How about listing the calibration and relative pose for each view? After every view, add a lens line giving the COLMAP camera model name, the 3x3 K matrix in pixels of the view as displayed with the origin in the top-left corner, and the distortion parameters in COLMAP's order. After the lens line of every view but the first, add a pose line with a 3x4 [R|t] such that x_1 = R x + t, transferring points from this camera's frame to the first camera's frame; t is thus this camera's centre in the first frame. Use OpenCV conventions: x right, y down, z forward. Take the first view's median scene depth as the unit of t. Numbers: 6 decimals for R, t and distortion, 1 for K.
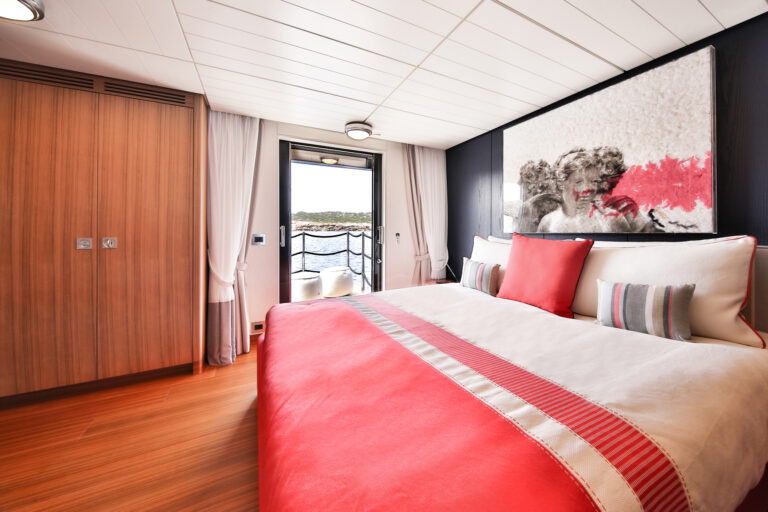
lens RADIAL K [[264.3, 0, 389.0], [0, 264.3, 237.0], [0, 0, 1]] dist [0.001141, -0.003165]
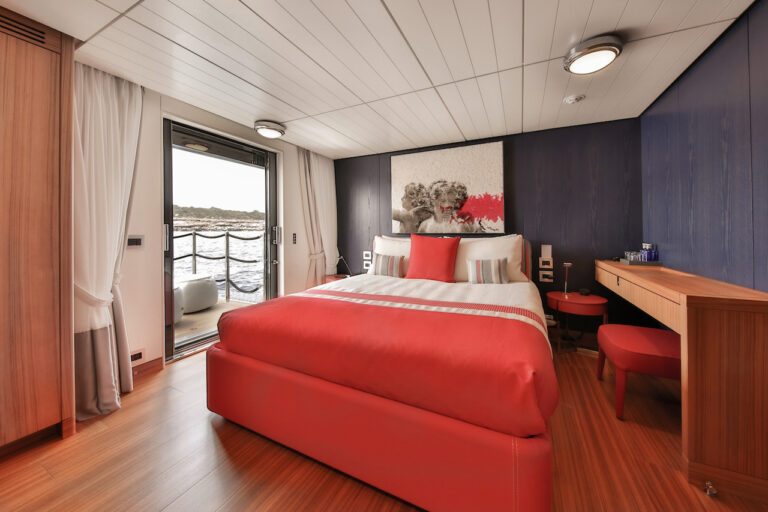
lens RADIAL K [[264.3, 0, 389.0], [0, 264.3, 237.0], [0, 0, 1]] dist [0.001141, -0.003165]
pose [[0.796008, -0.010828, 0.605189, -0.470650], [0.010035, 0.999939, 0.004692, -0.002680], [-0.605203, 0.002339, 0.796068, -0.066119]]
